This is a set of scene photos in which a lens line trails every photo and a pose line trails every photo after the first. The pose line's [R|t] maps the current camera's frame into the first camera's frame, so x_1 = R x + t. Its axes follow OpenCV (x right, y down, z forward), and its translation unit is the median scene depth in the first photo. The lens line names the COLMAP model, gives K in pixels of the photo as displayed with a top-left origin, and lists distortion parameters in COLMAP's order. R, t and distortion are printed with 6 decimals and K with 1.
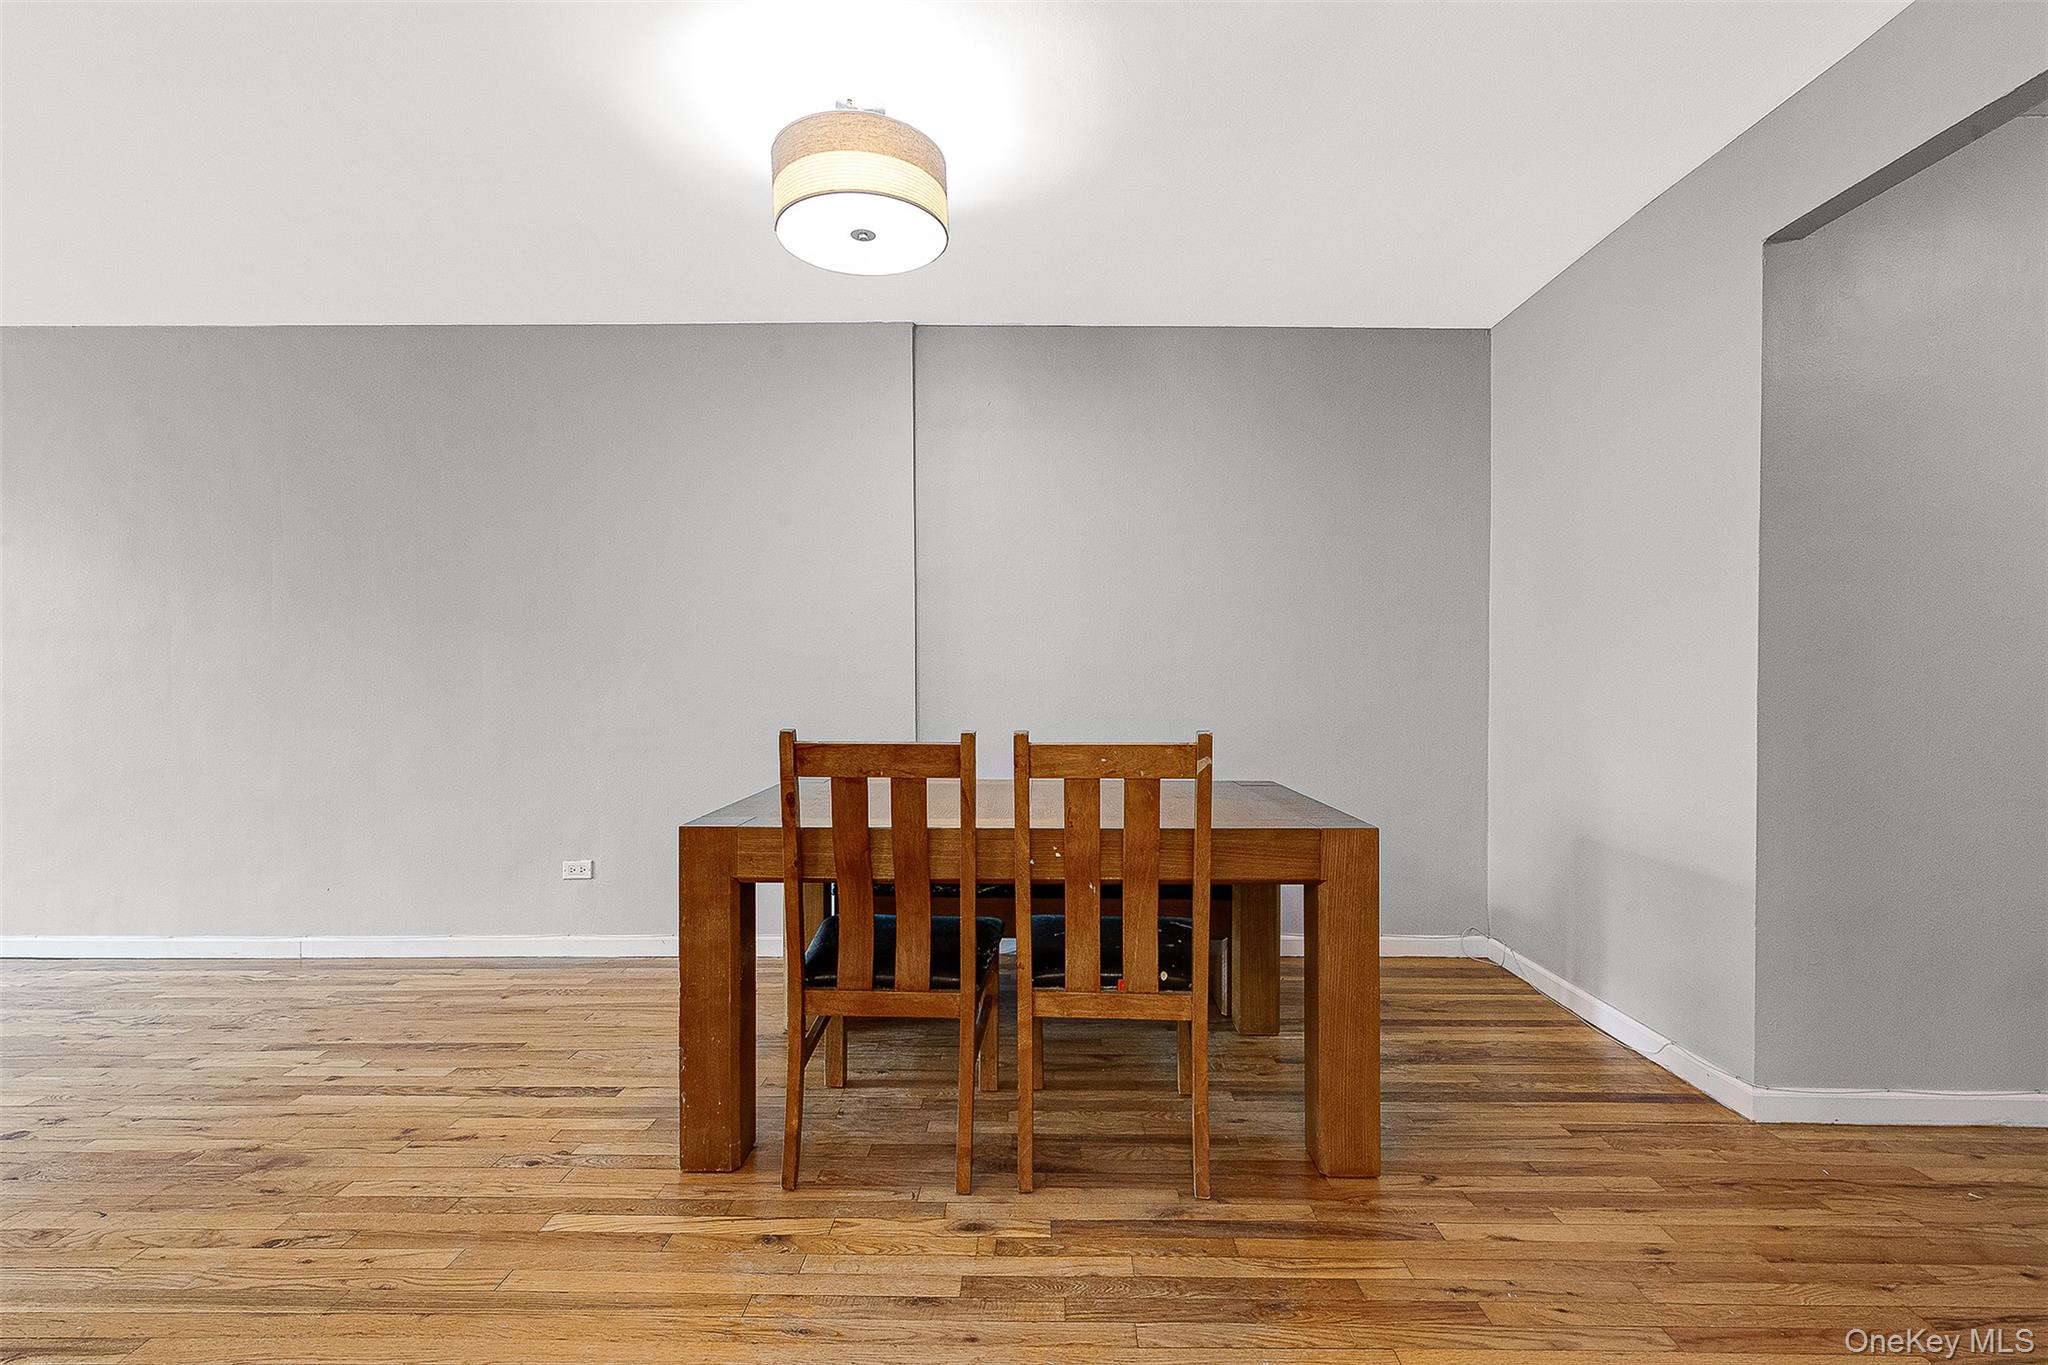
lens RADIAL K [[925.2, 0, 1024.0], [0, 925.2, 682.5], [0, 0, 1]] dist [0.001849, -0.000328]
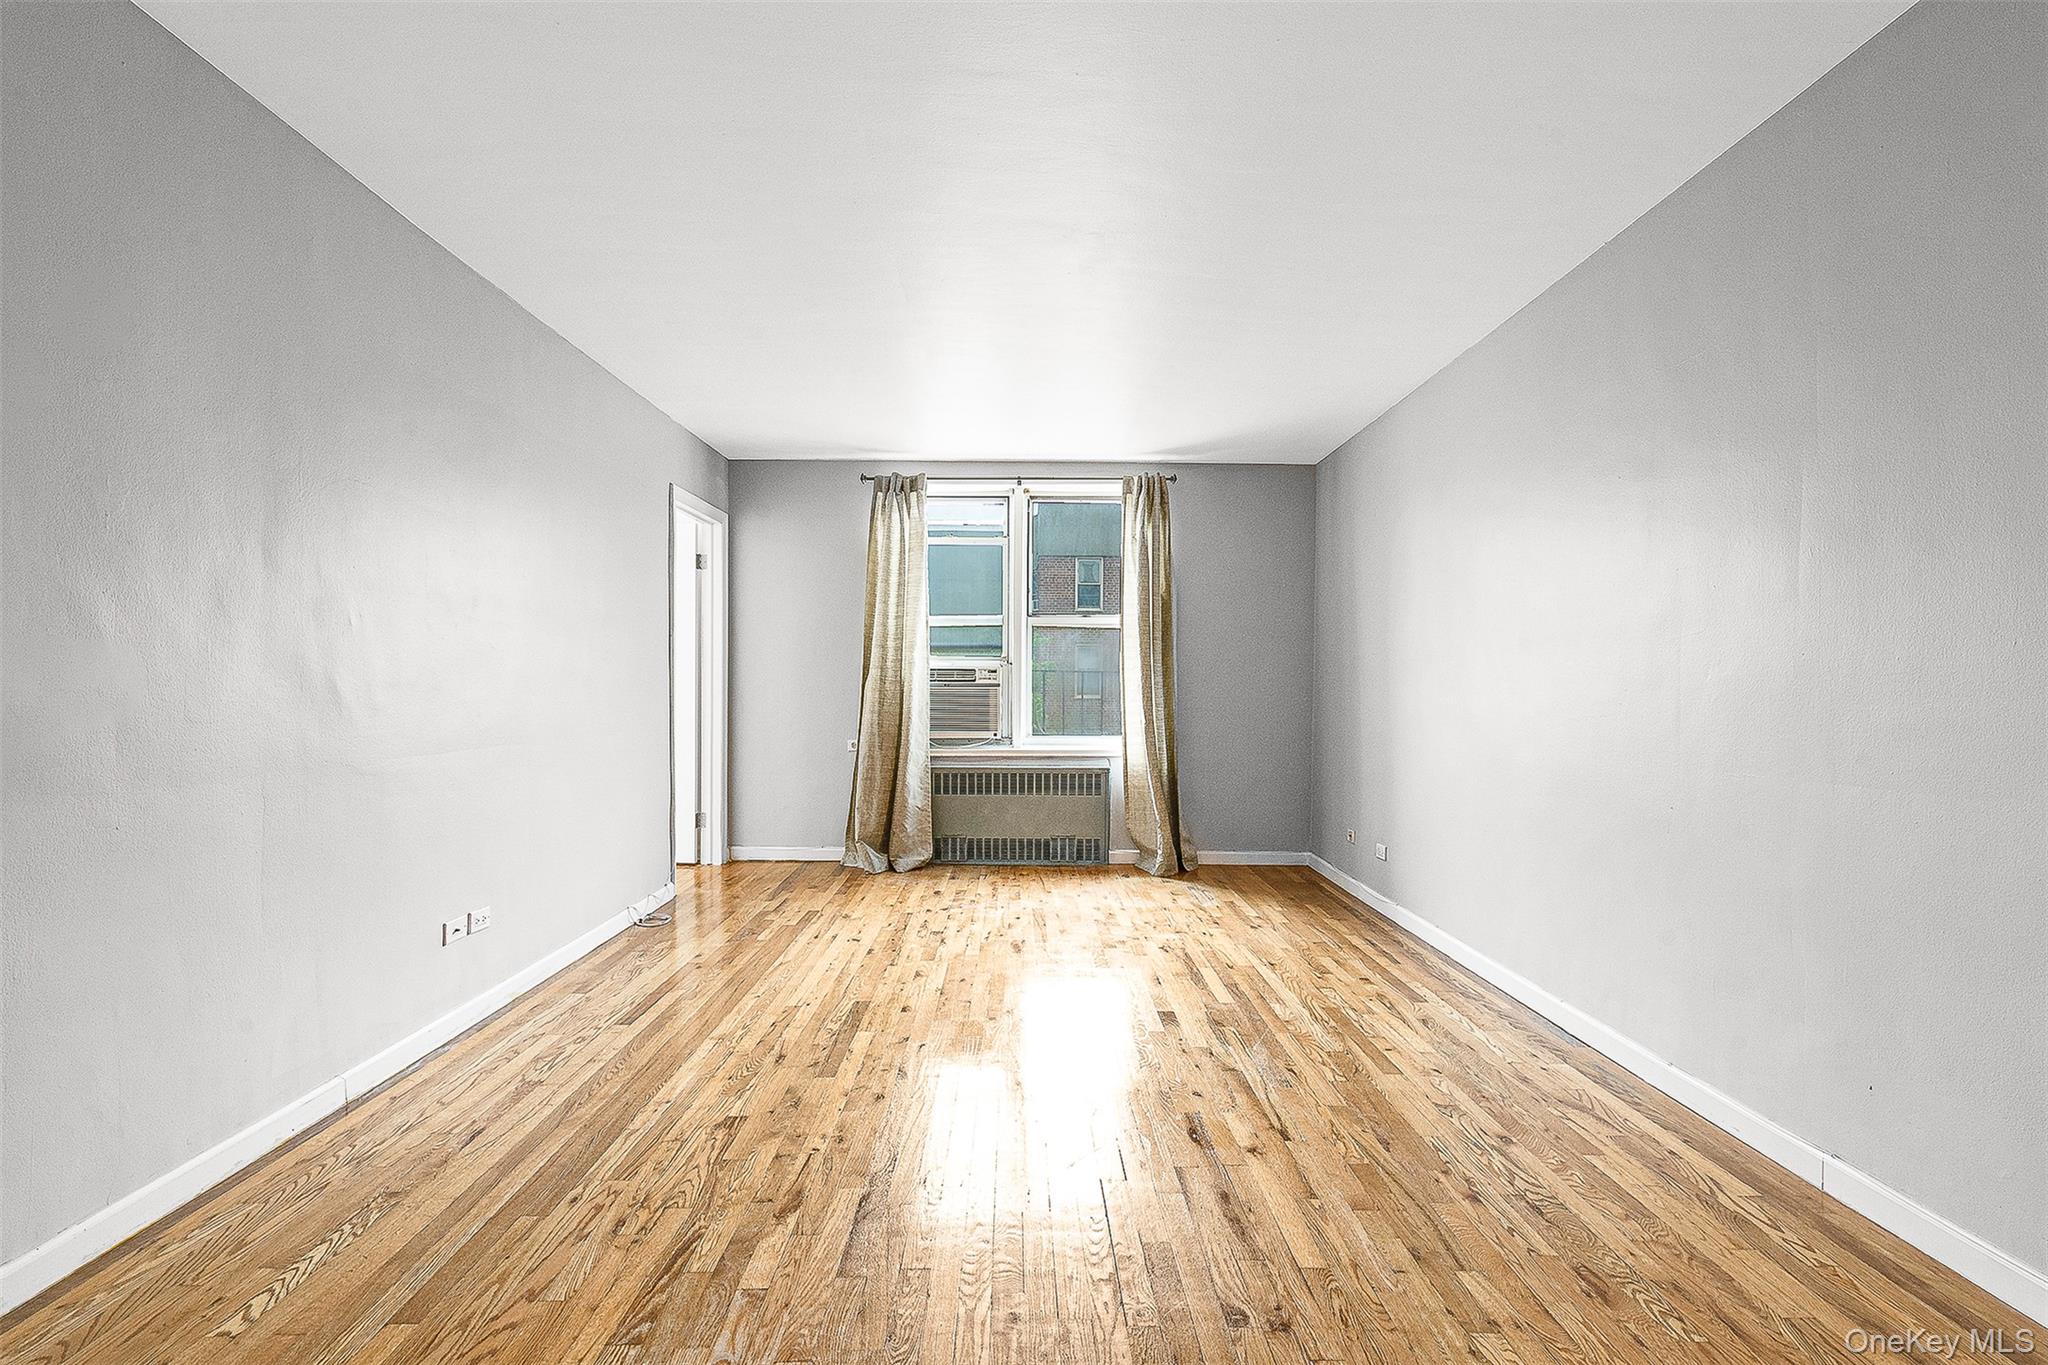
lens RADIAL K [[925.2, 0, 1024.0], [0, 925.2, 682.5], [0, 0, 1]] dist [0.001849, -0.000328]
pose [[0.007129, -0.005078, -0.999962, -0.207238], [-0.009592, 0.999941, -0.005146, -0.021370], [0.999929, 0.009629, 0.007080, 0.527639]]
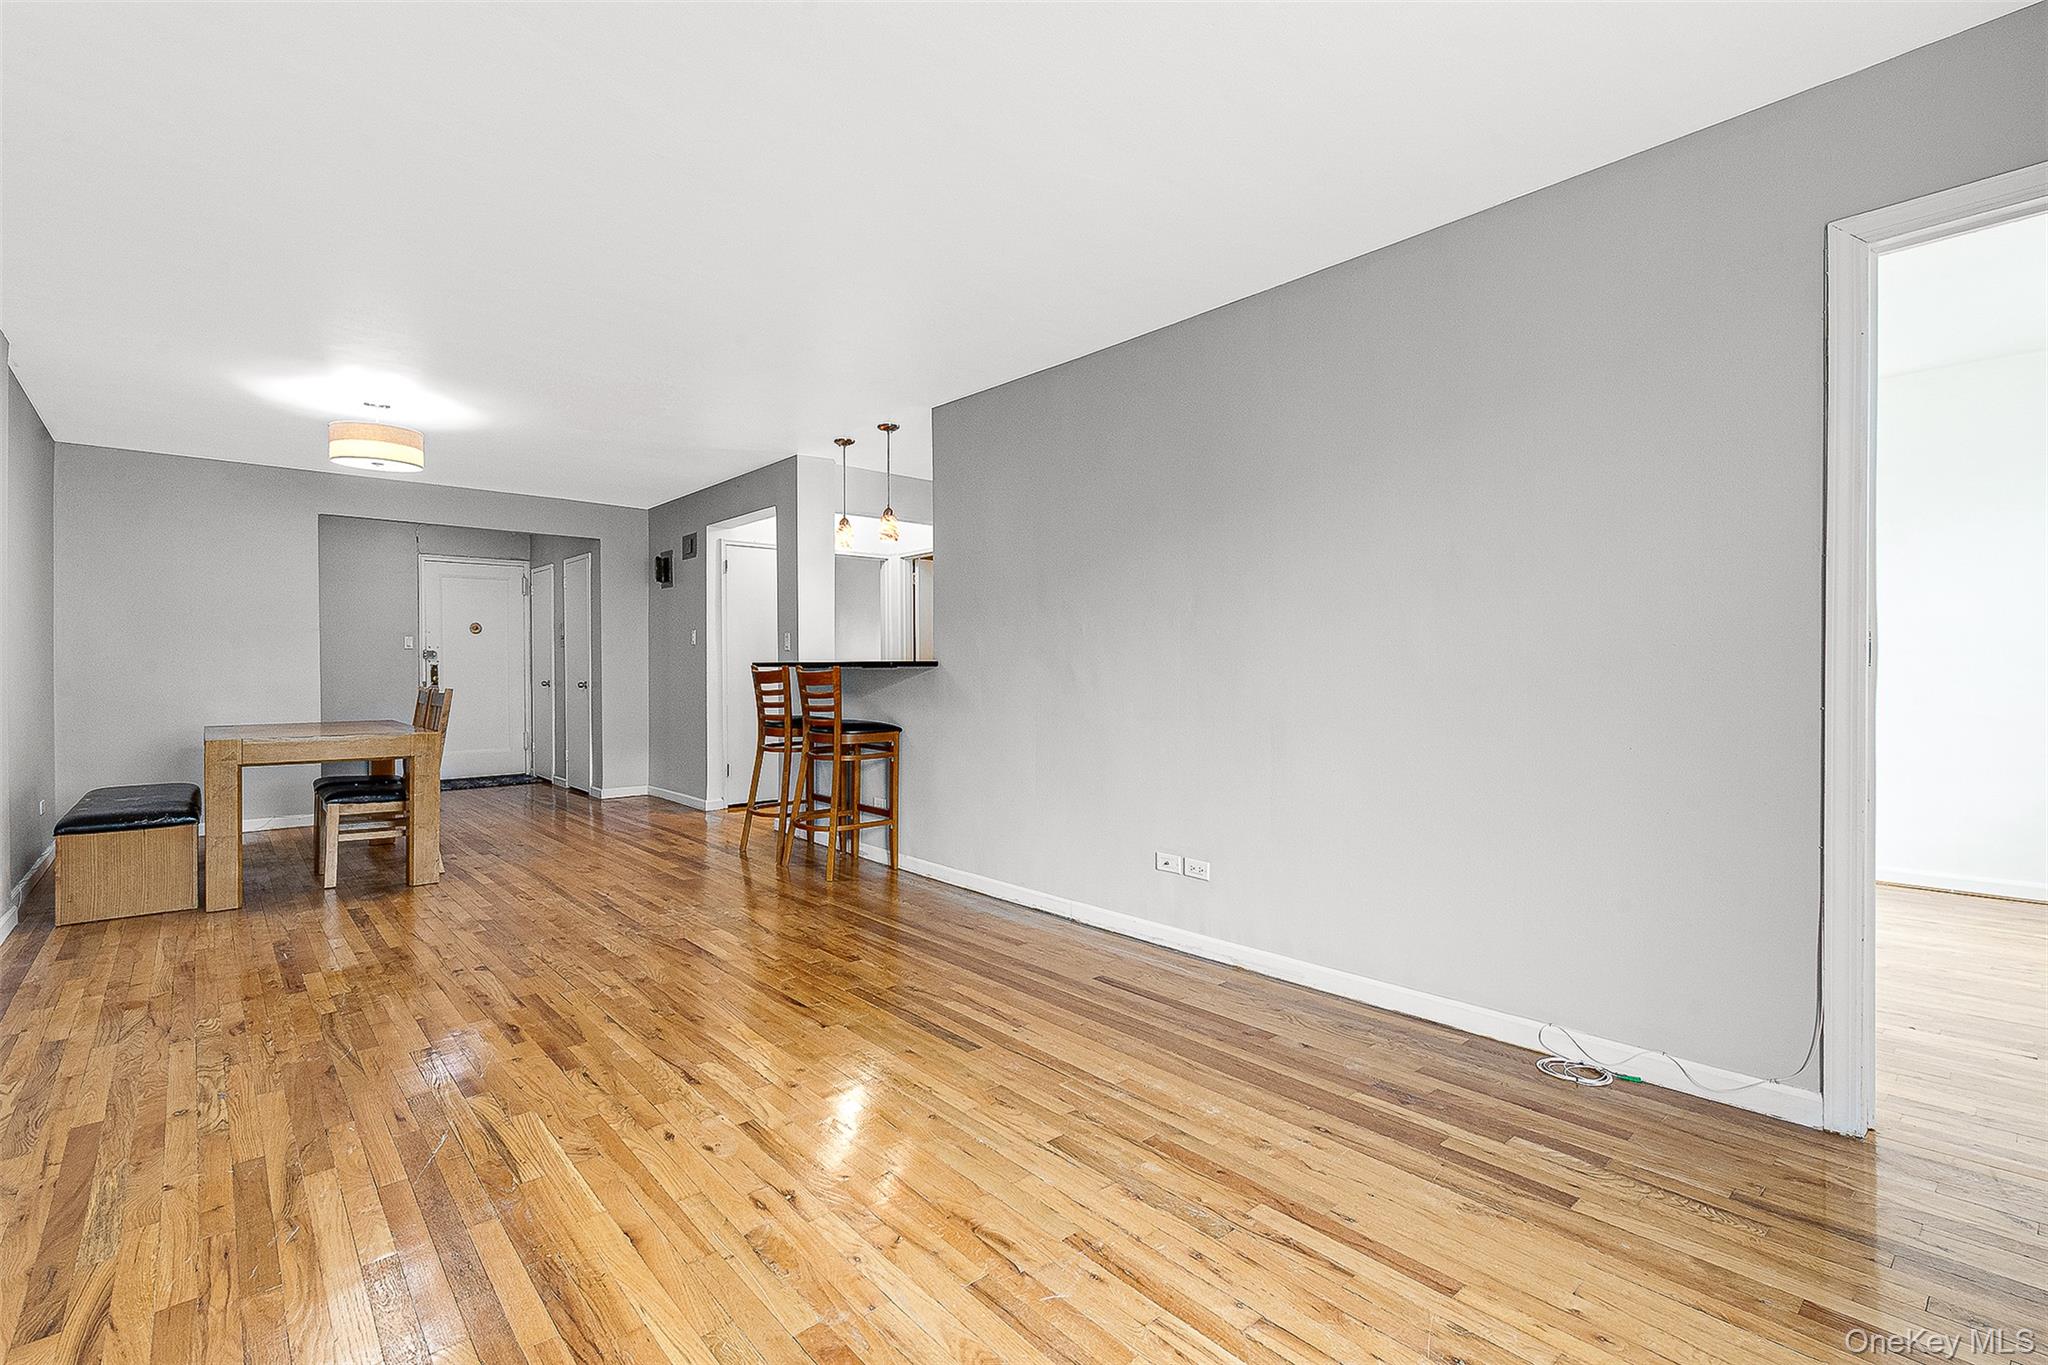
lens RADIAL K [[925.2, 0, 1024.0], [0, 925.2, 682.5], [0, 0, 1]] dist [0.001849, -0.000328]
pose [[-0.678523, -0.011182, 0.734494, -1.857484], [0.004198, 0.999809, 0.019099, -0.029771], [-0.734567, 0.016042, -0.678346, 0.896604]]
